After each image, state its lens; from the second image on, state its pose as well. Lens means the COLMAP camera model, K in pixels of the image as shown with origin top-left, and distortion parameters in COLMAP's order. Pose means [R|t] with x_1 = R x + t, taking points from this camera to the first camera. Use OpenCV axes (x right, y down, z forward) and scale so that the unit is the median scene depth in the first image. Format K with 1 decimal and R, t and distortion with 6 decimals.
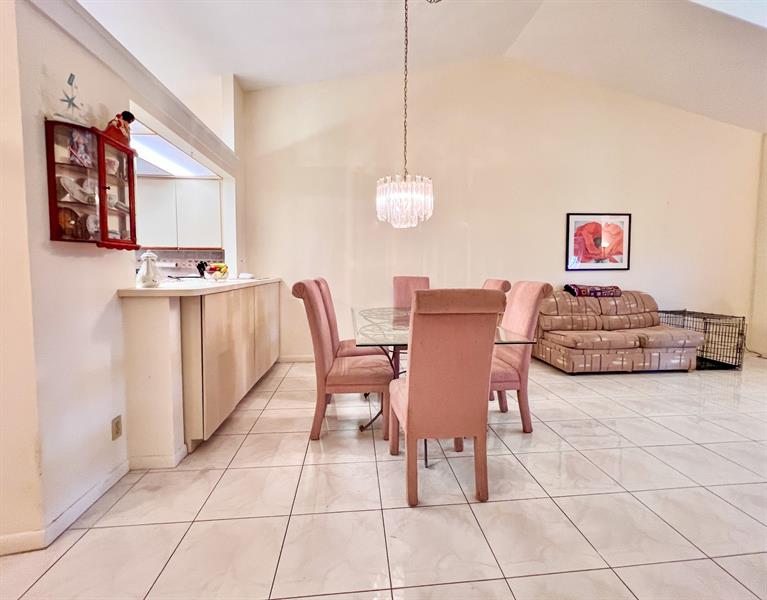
lens RADIAL K [[359.8, 0, 382.8], [0, 359.8, 291.2], [0, 0, 1]] dist [0.002089, 0.000365]
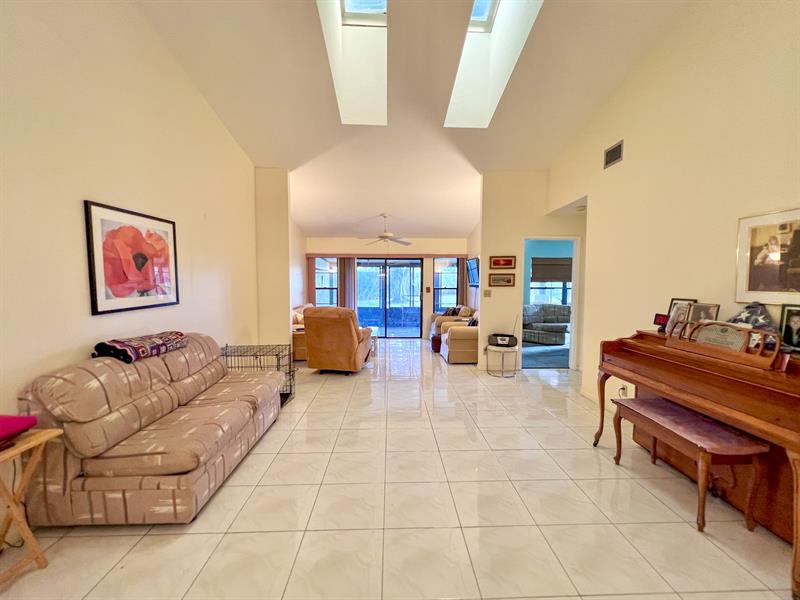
lens RADIAL K [[344.2, 0, 397.6], [0, 344.2, 297.7], [0, 0, 1]] dist [0.004270, 0.000652]
pose [[0.066207, -0.060022, 0.995999, 0.060465], [0.067933, 0.996144, 0.055515, -0.083284], [-0.995491, 0.063985, 0.070029, 0.567670]]
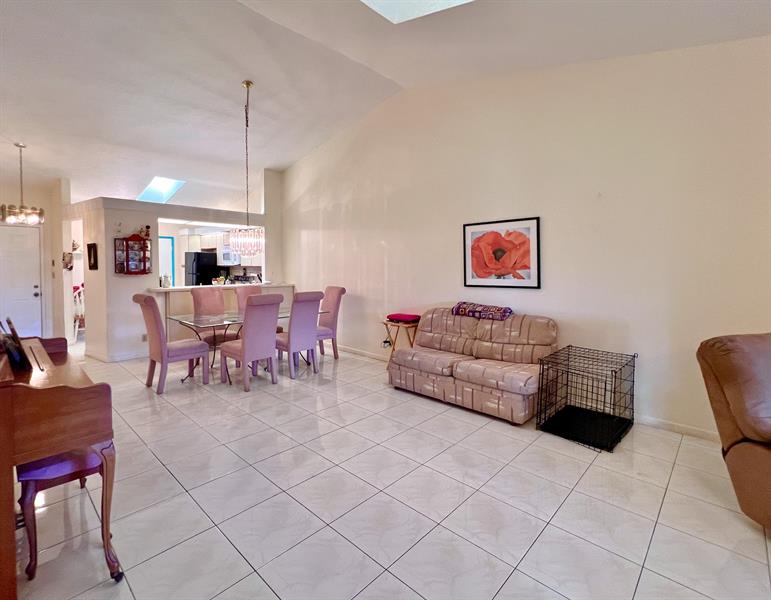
lens RADIAL K [[361.7, 0, 348.6], [0, 361.7, 274.4], [0, 0, 1]] dist [0.002089, 0.000365]
pose [[0.631840, 0.012121, -0.775004, 1.084450], [-0.048015, 0.998570, -0.023527, -0.054497], [0.773610, 0.052077, 0.631518, 0.199510]]
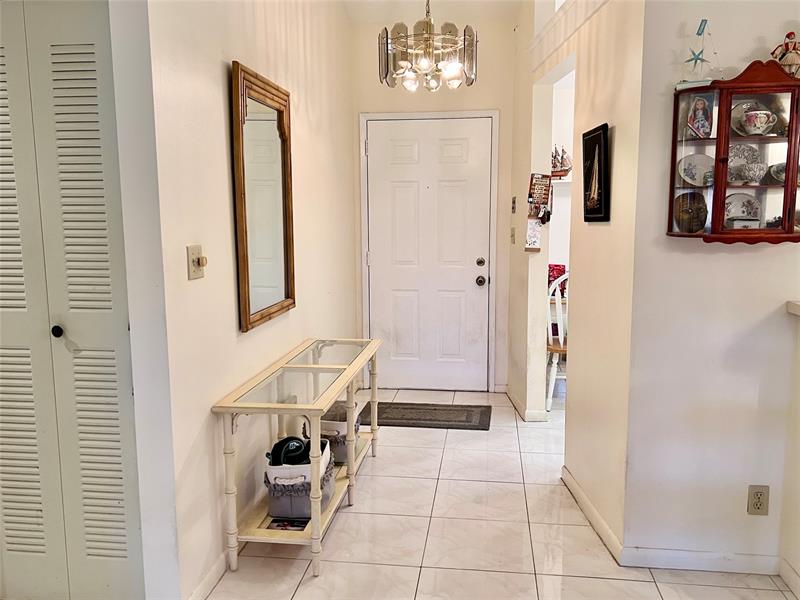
lens RADIAL K [[646.0, 0, 402.0], [0, 646.0, 304.0], [0, 0, 1]] dist [-0.014336, -0.001832]
pose [[-0.221316, 0.125432, -0.967102, 0.252008], [-0.059163, 0.988140, 0.141700, -0.056693], [0.973406, 0.088577, -0.211271, 0.259430]]
